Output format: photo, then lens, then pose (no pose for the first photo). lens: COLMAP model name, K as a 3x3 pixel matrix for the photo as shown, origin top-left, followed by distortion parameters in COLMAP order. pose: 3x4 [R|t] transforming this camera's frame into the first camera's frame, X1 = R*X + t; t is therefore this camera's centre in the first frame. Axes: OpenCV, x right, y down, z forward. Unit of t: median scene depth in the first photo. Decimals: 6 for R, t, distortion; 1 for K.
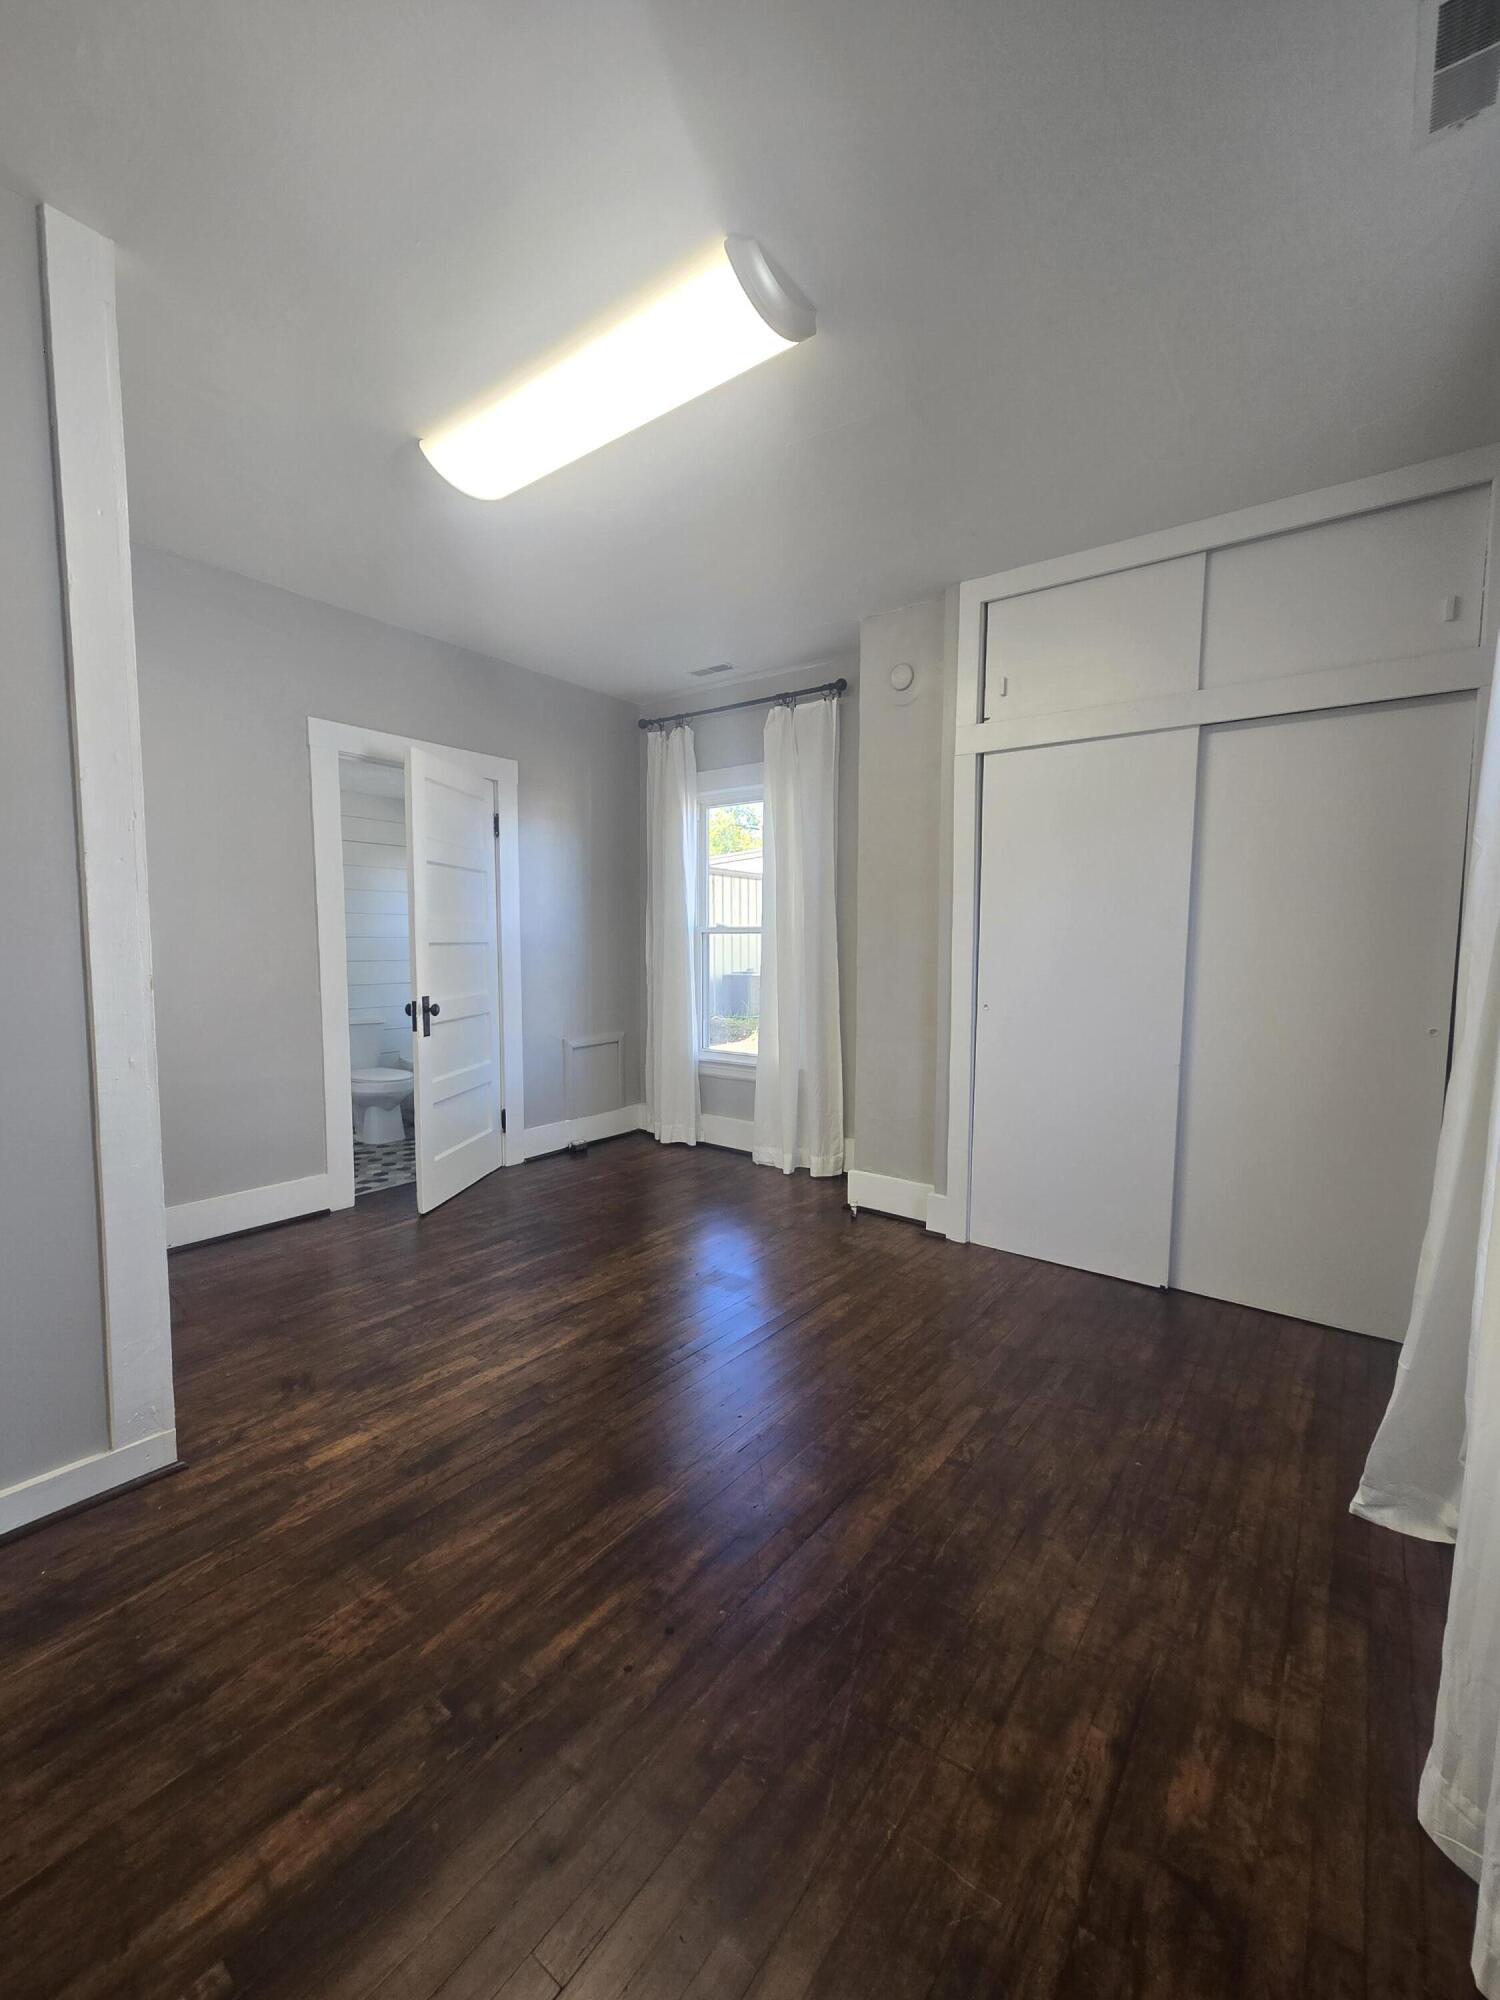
lens RADIAL K [[816.8, 0, 754.5], [0, 816.8, 1007.2], [0, 0, 1]] dist [-0.010616, 0.003961]
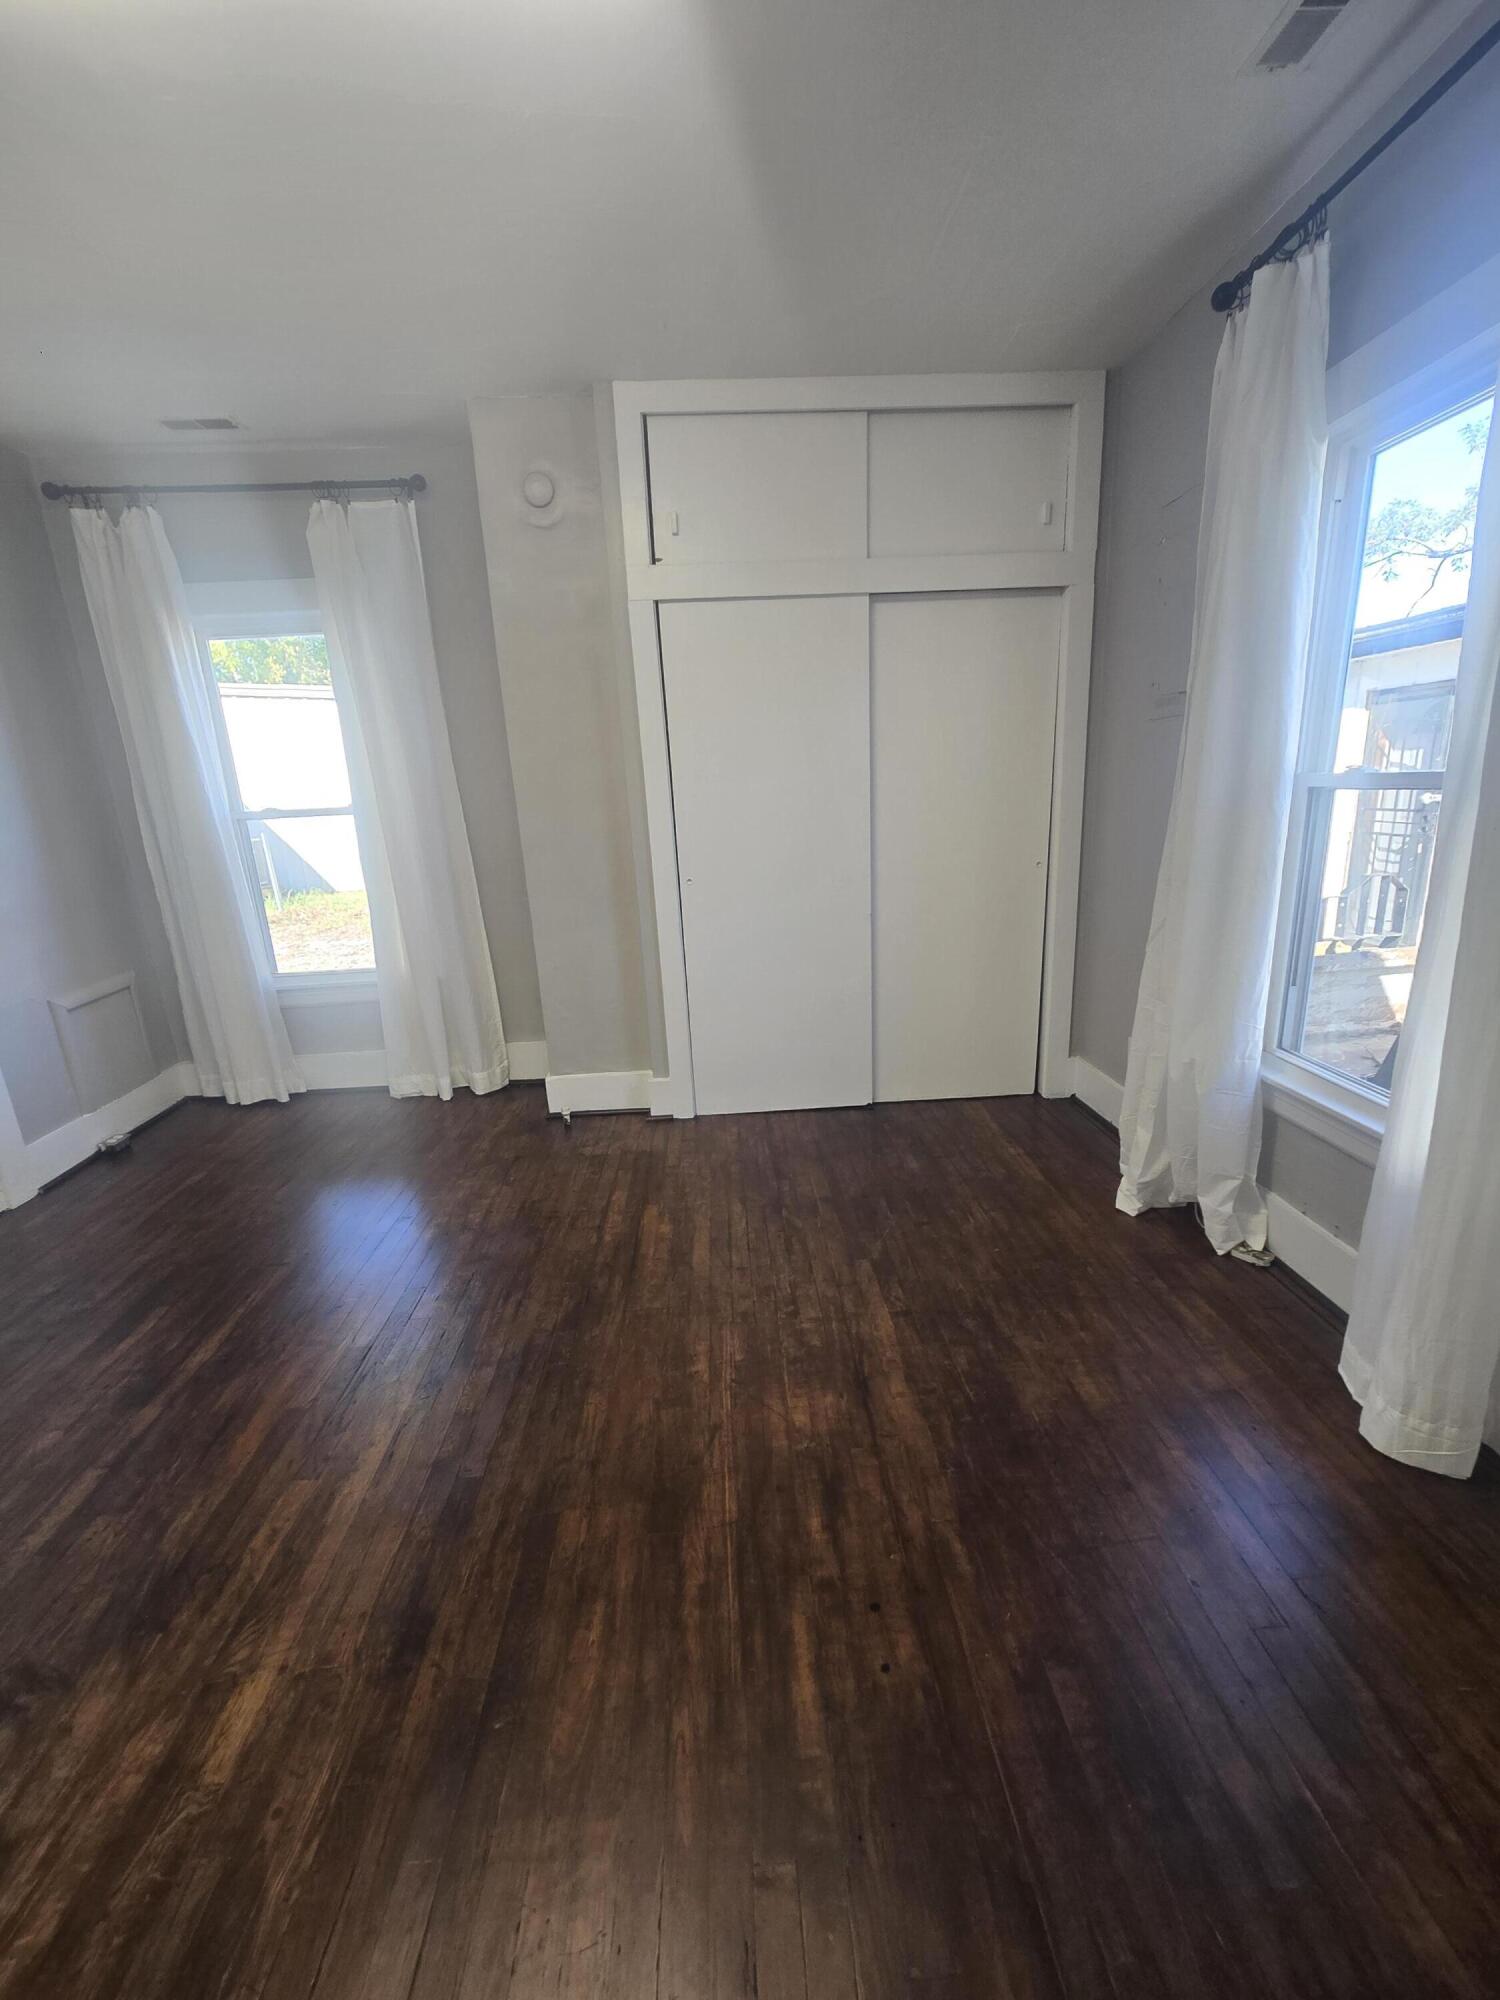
lens RADIAL K [[816.8, 0, 754.5], [0, 816.8, 1007.2], [0, 0, 1]] dist [-0.010616, 0.003961]
pose [[0.768262, -0.210571, 0.604511, -0.339826], [0.100602, 0.972330, 0.210840, -0.063705], [-0.632181, -0.101165, 0.768188, 0.233839]]
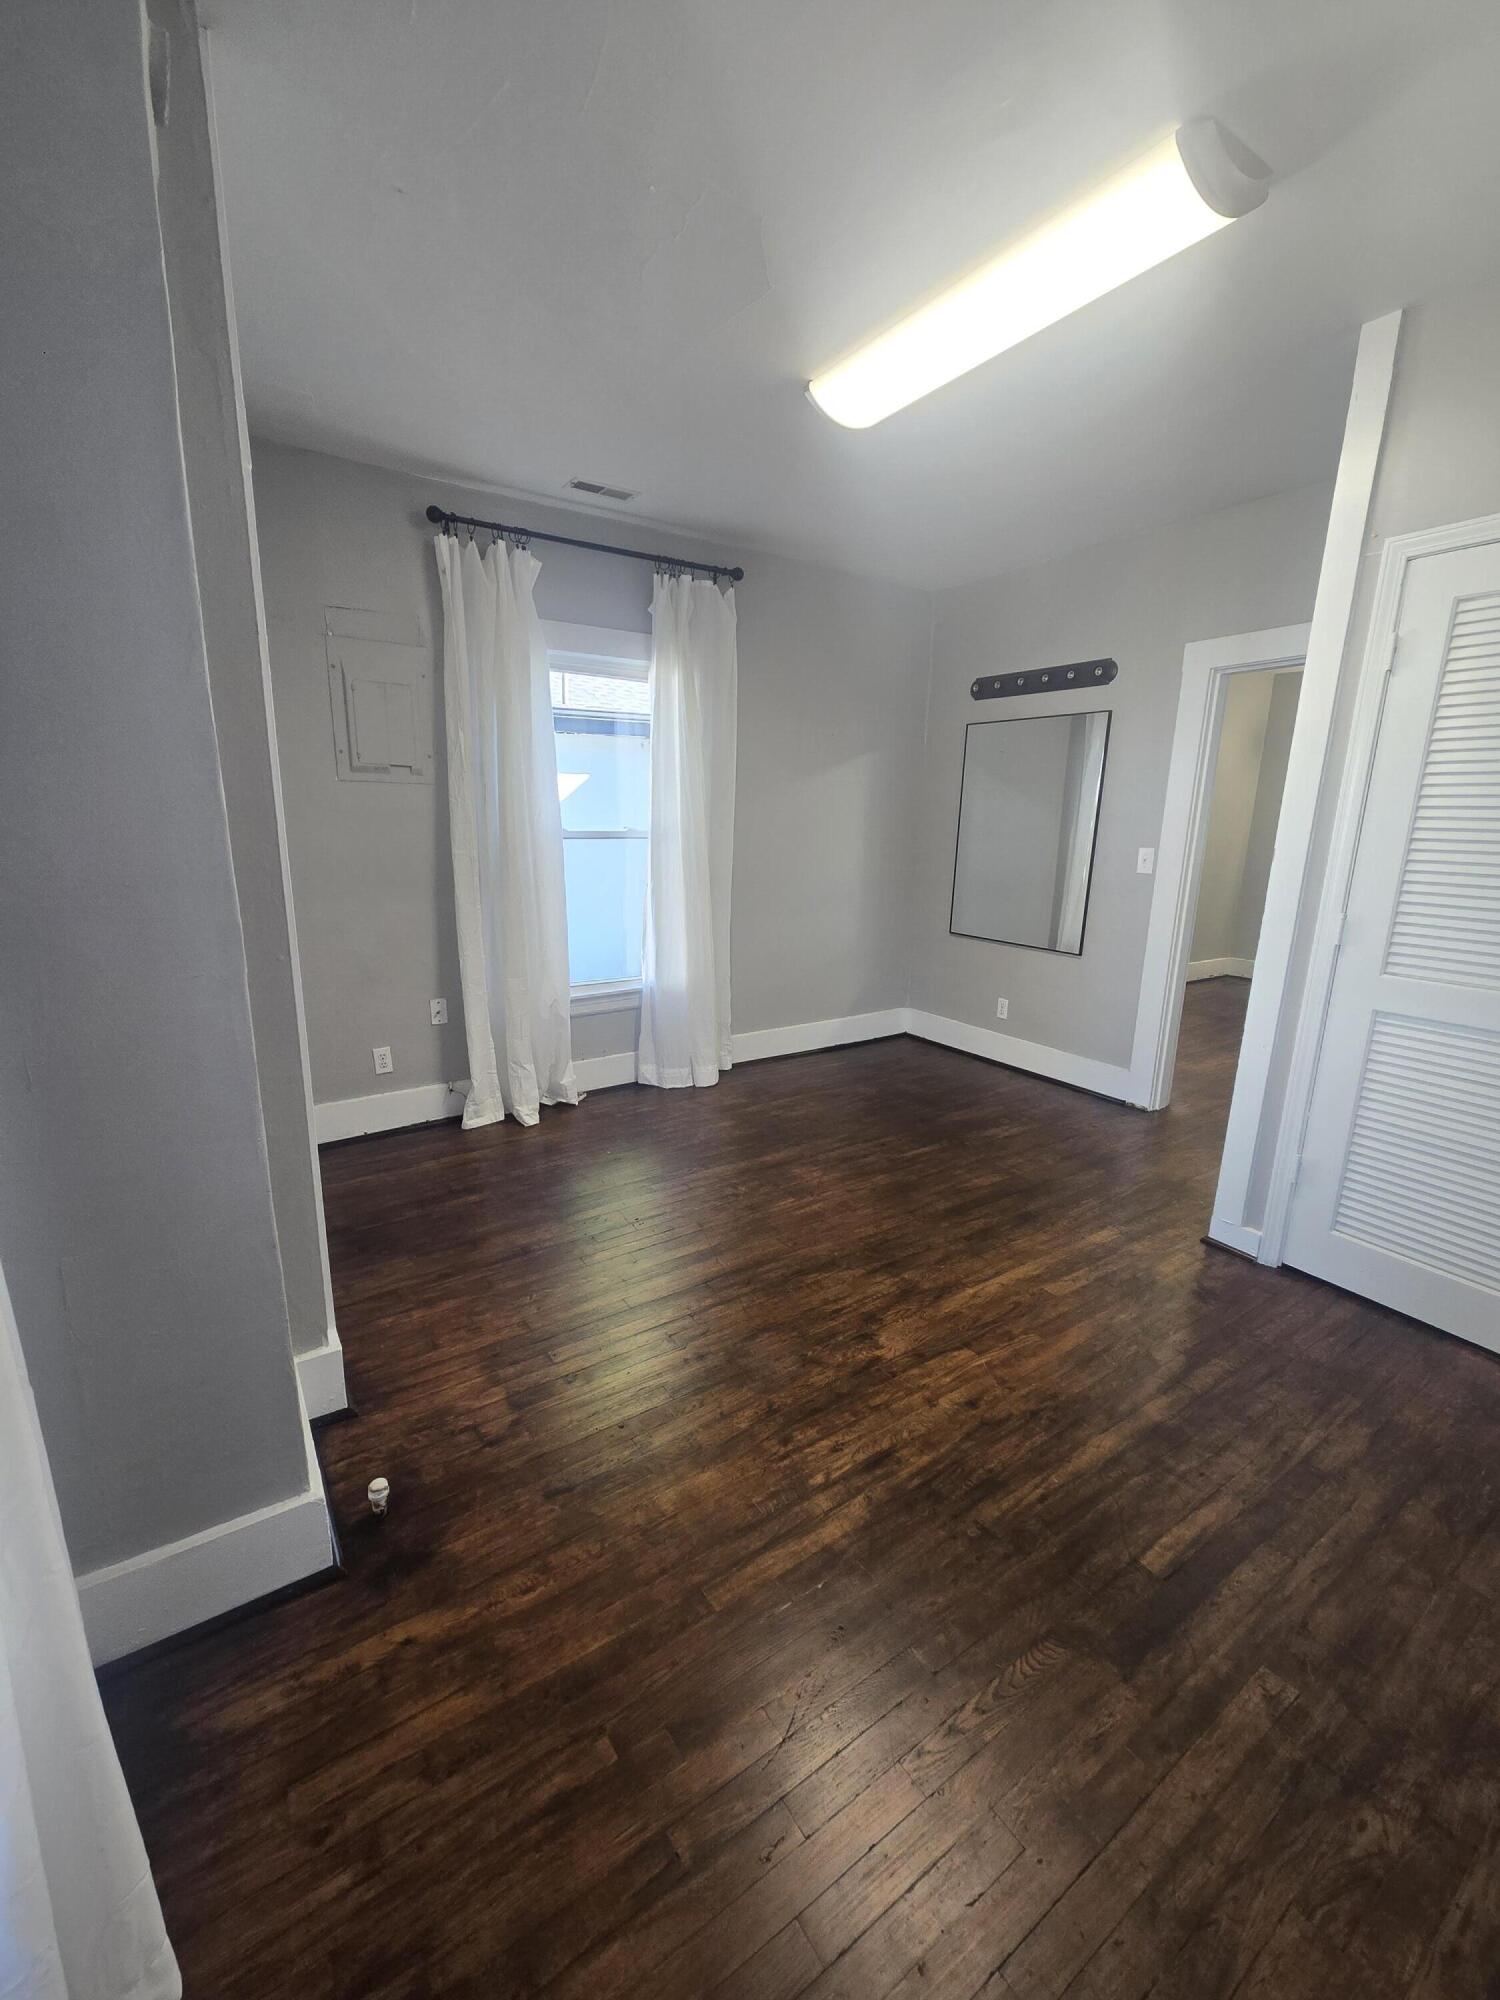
lens RADIAL K [[816.8, 0, 754.5], [0, 816.8, 1007.2], [0, 0, 1]] dist [-0.010616, 0.003961]
pose [[-0.946435, -0.099913, 0.307049, -0.241390], [-0.005455, 0.955734, 0.294180, -0.184865], [-0.322850, 0.276747, -0.905085, 1.729394]]
